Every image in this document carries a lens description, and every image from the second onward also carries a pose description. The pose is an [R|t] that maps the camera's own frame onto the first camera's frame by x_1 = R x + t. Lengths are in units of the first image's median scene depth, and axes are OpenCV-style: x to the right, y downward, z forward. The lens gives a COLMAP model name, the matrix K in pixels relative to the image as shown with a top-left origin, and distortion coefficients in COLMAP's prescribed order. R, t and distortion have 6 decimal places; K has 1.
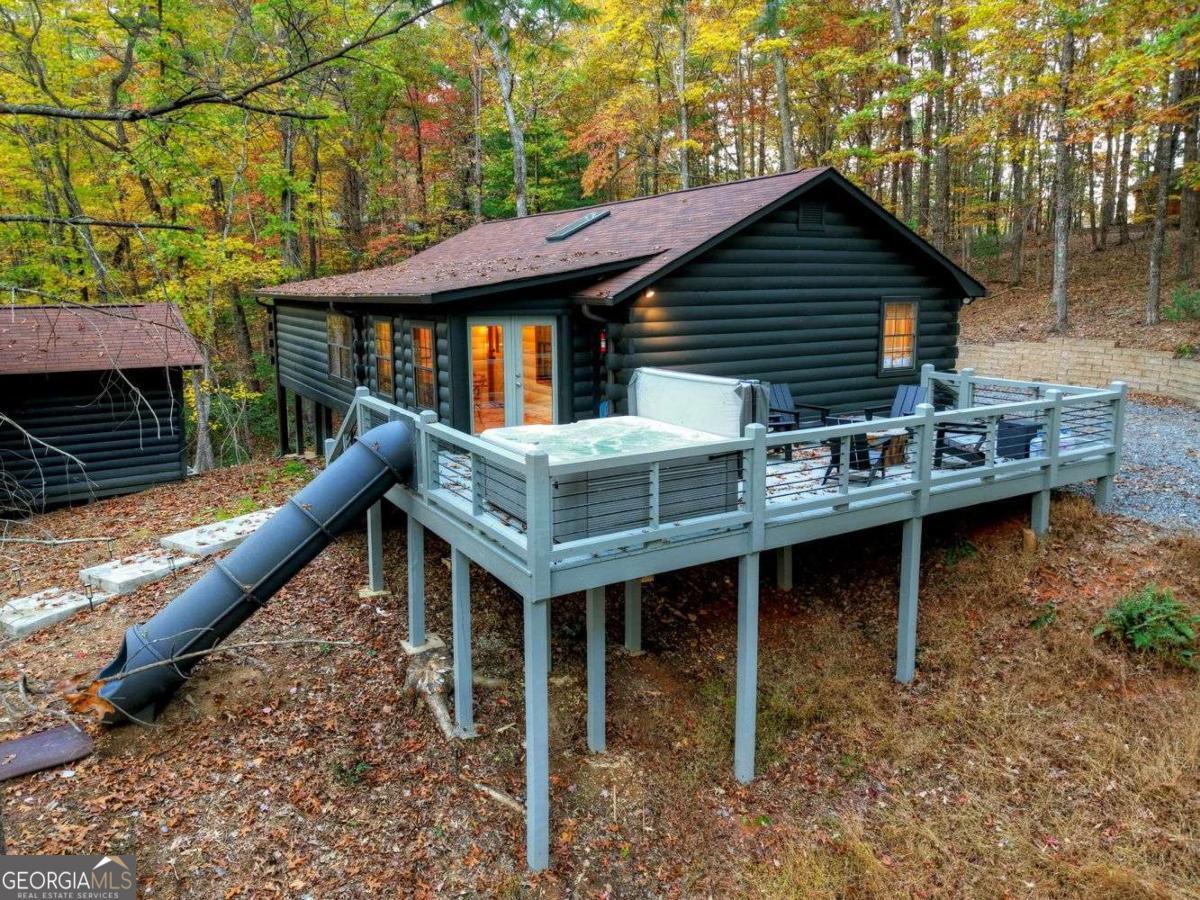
lens RADIAL K [[896.7, 0, 570.1], [0, 896.7, 454.7], [0, 0, 1]] dist [0.001487, -0.000431]
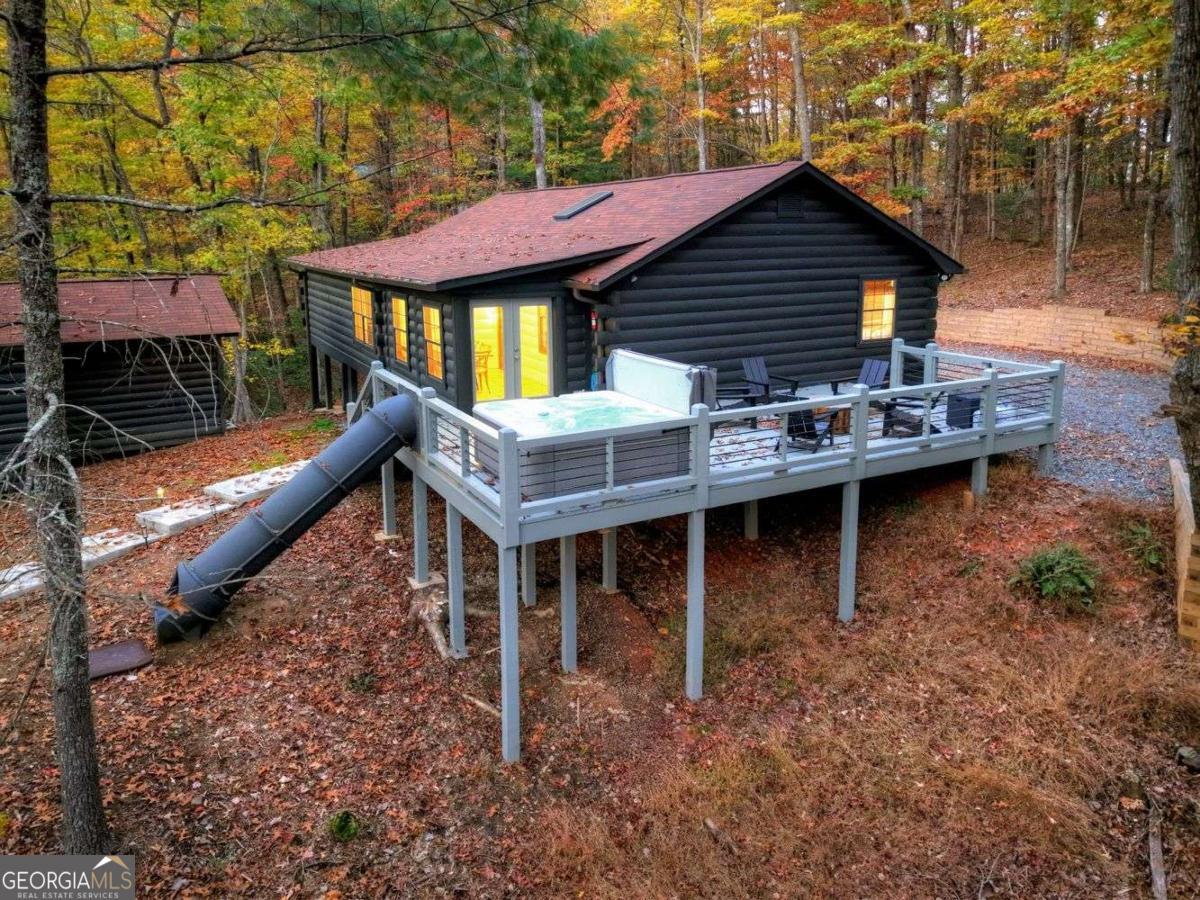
lens RADIAL K [[863.1, 0, 600.0], [0, 863.1, 450.0], [0, 0, 1]] dist [0.000511, 0.004268]
pose [[0.999805, 0.018724, 0.006203, 0.053310], [-0.019029, 0.998393, 0.053383, -0.025876], [-0.005193, -0.053491, 0.998555, -0.127191]]
